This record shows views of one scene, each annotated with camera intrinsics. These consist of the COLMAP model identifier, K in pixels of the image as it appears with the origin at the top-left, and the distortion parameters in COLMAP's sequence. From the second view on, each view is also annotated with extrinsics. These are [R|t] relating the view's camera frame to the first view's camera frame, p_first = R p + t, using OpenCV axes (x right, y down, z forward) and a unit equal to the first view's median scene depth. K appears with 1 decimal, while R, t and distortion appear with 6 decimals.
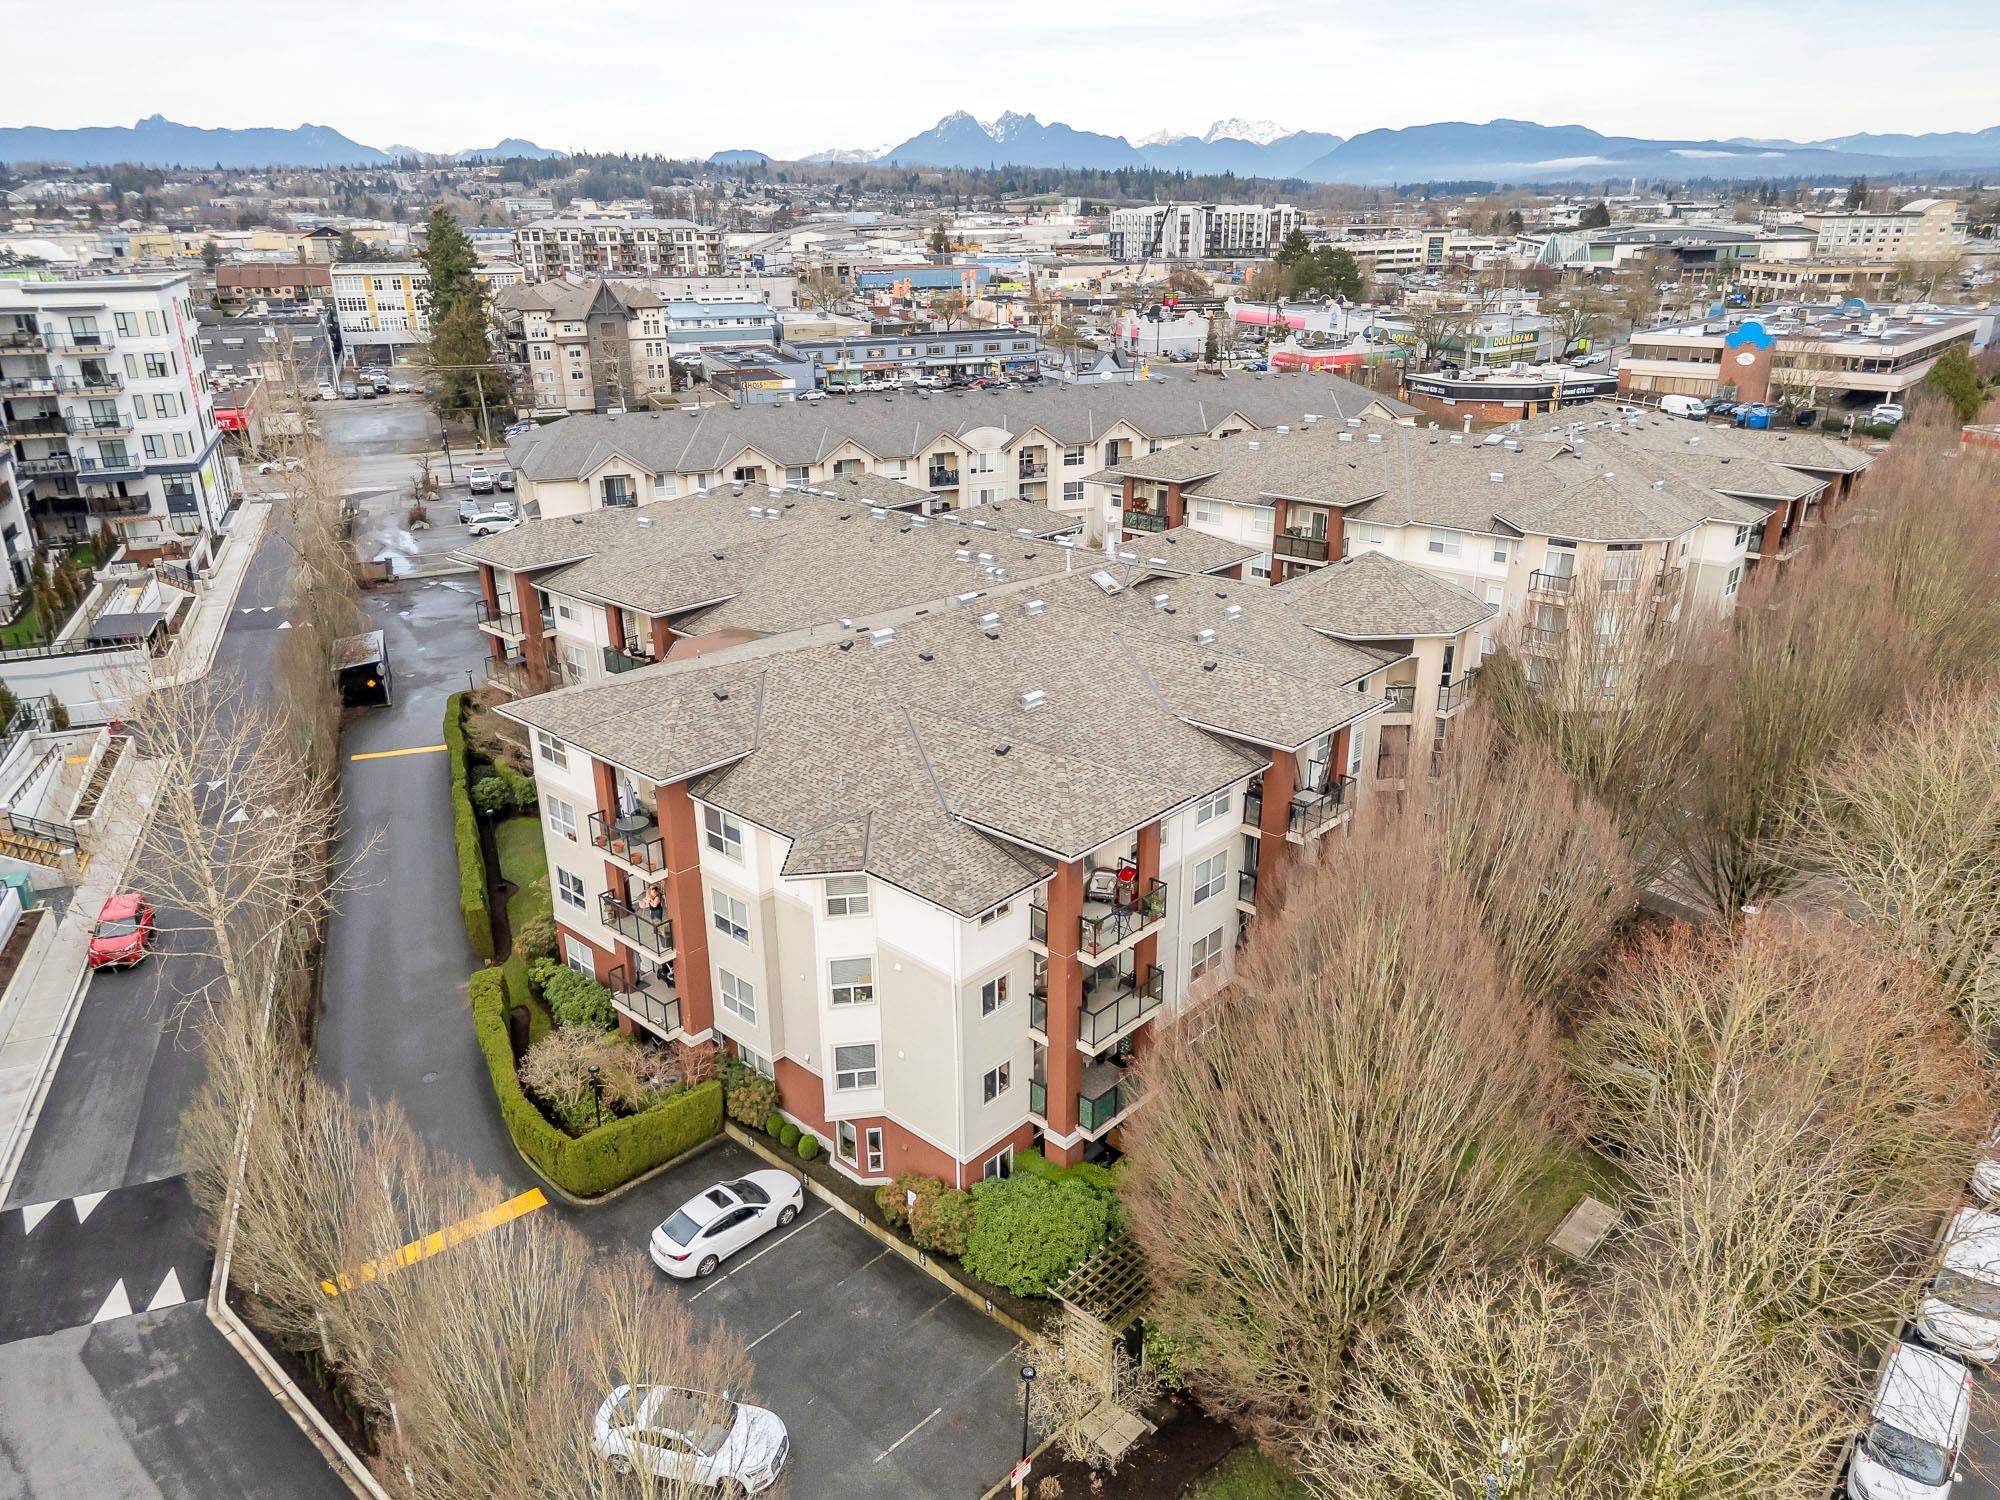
lens RADIAL K [[1388.2, 0, 992.1], [0, 1388.2, 757.4], [0, 0, 1]] dist [0.060304, -0.048149]
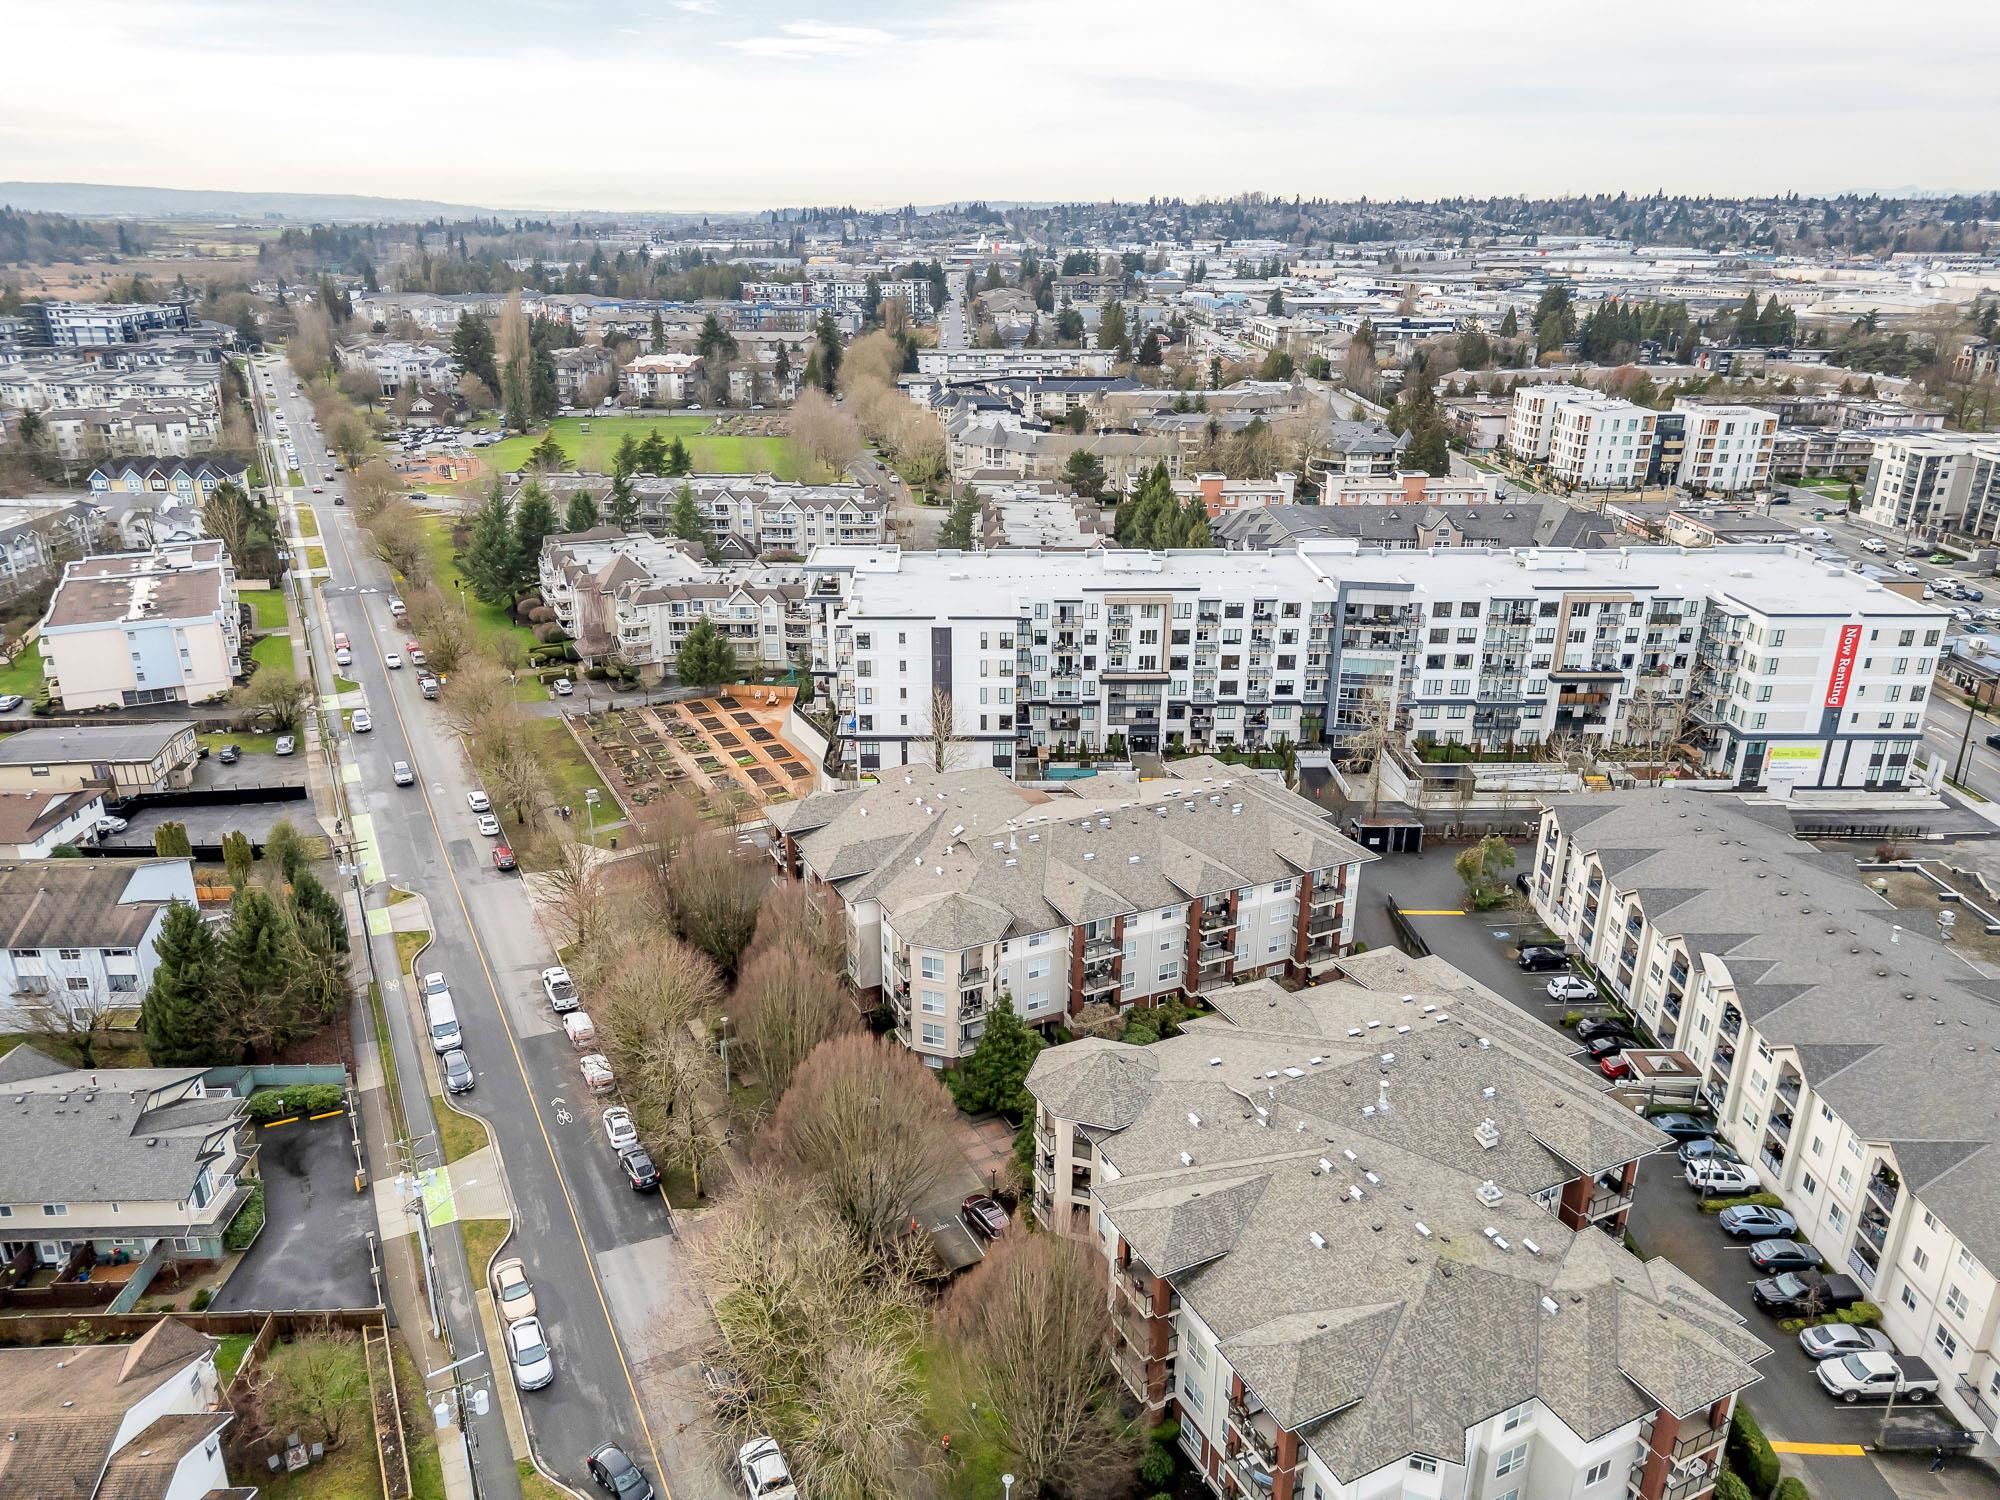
lens RADIAL K [[1399.5, 0, 993.7], [0, 1399.5, 746.7], [0, 0, 1]] dist [0.121424, -0.149895]
pose [[-0.349182, 0.337344, -0.874226, 0.609611], [-0.350935, 0.817975, 0.455808, -0.394178], [0.868859, 0.465957, -0.167237, 0.423676]]
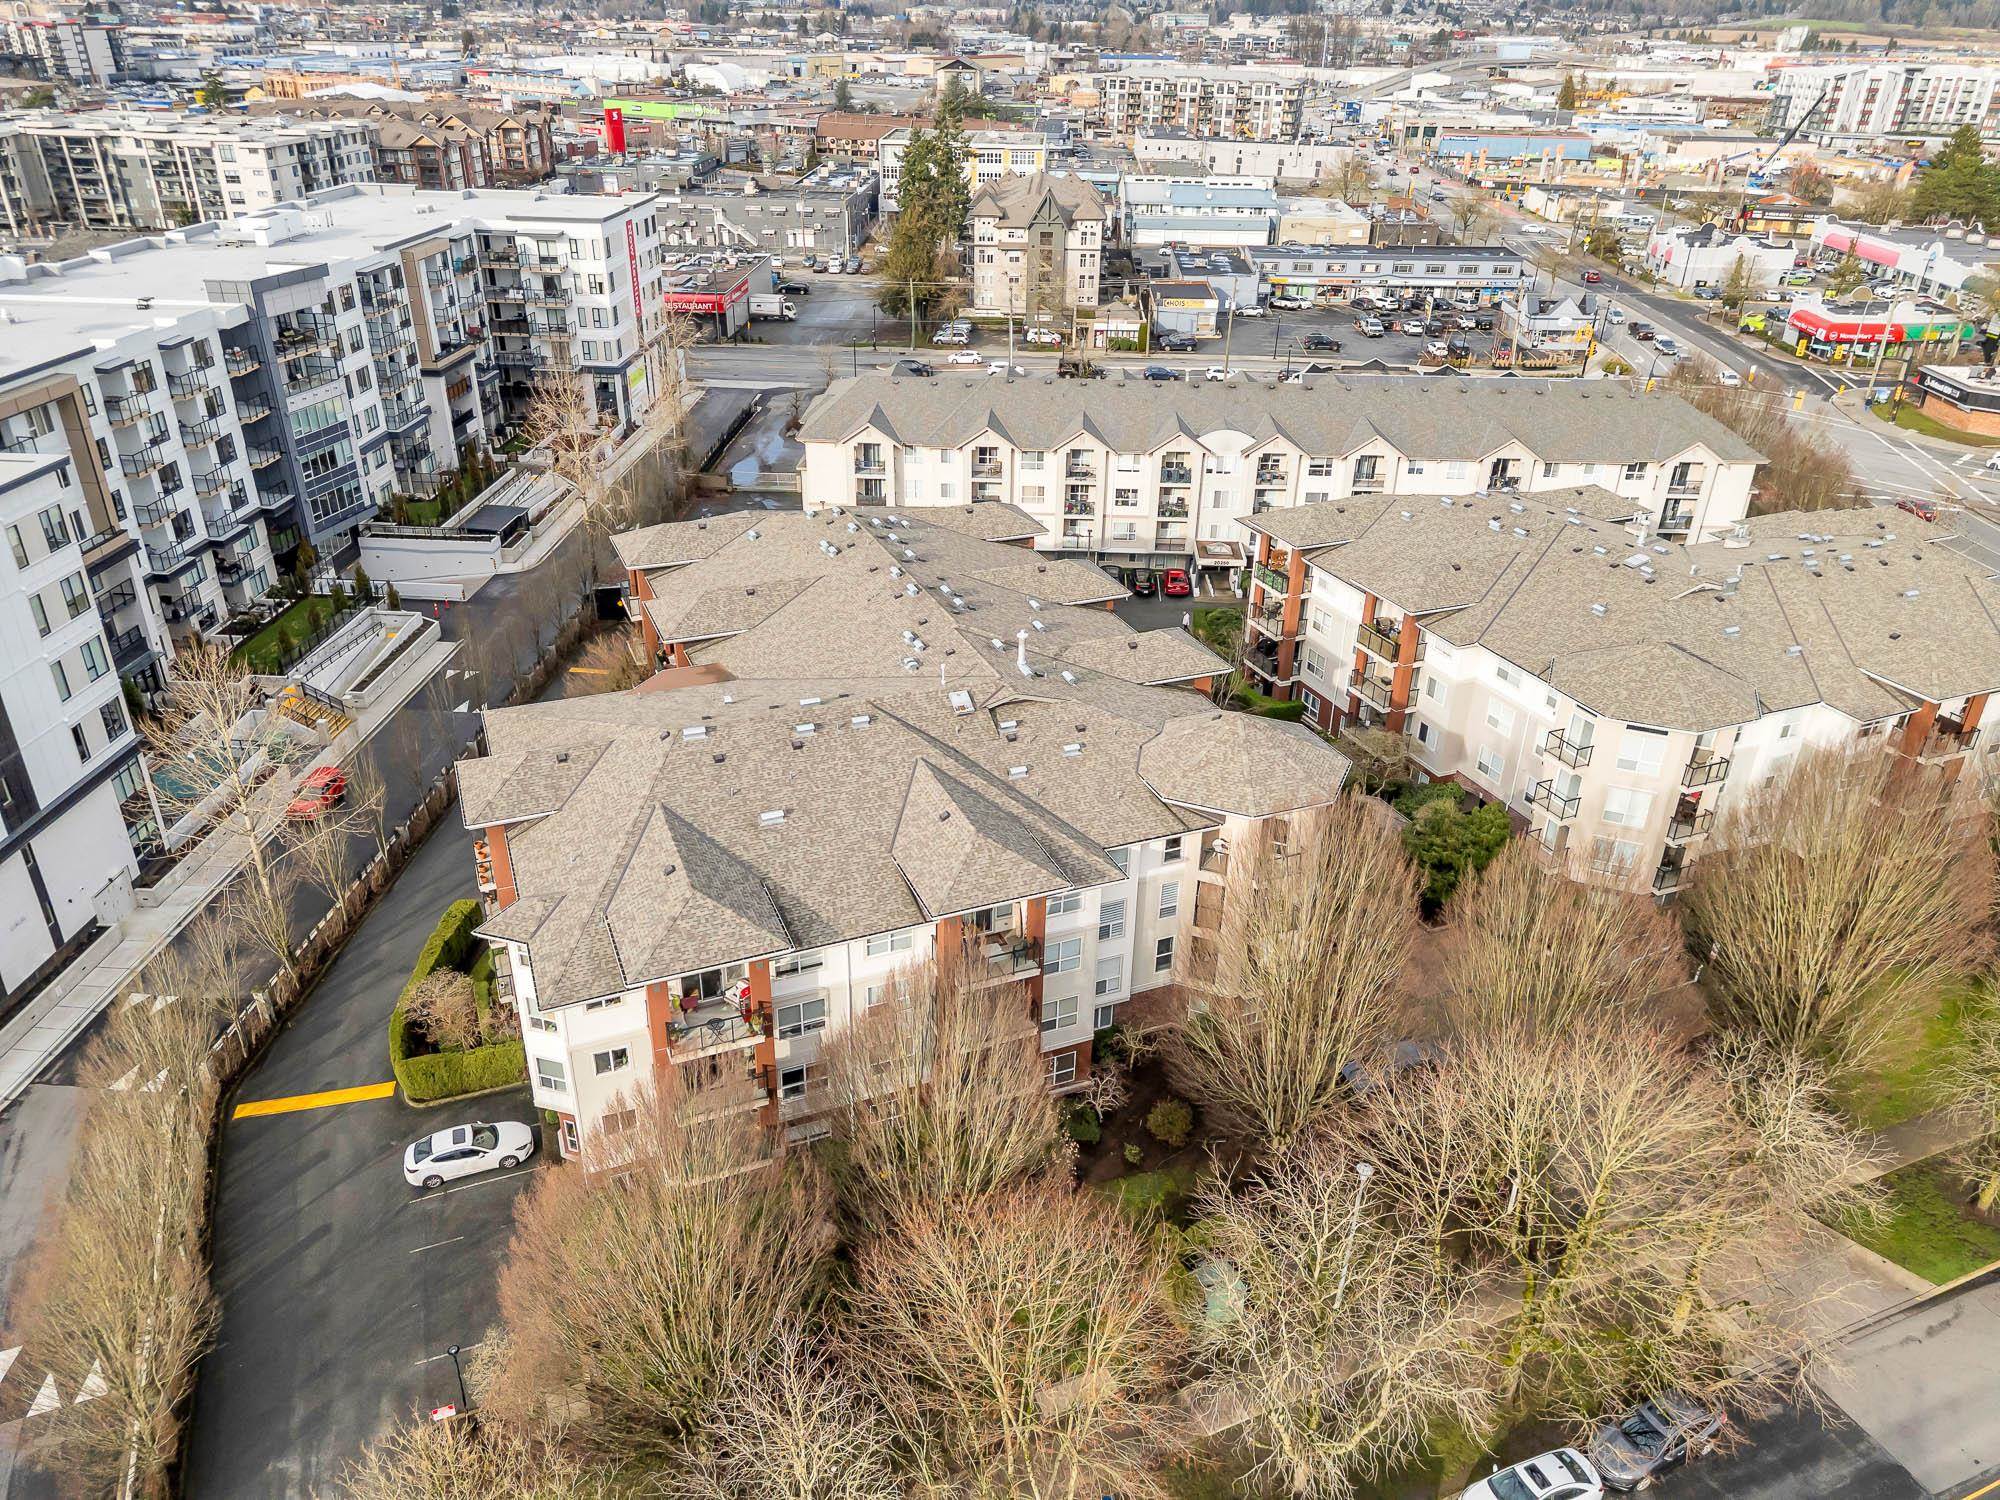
lens RADIAL K [[1388.2, 0, 992.1], [0, 1388.2, 757.4], [0, 0, 1]] dist [0.060304, -0.048149]
pose [[0.907344, 0.216901, -0.360112, 0.161696], [-0.175268, 0.973796, 0.144922, -0.077855], [0.382109, -0.068378, 0.921584, -0.006788]]
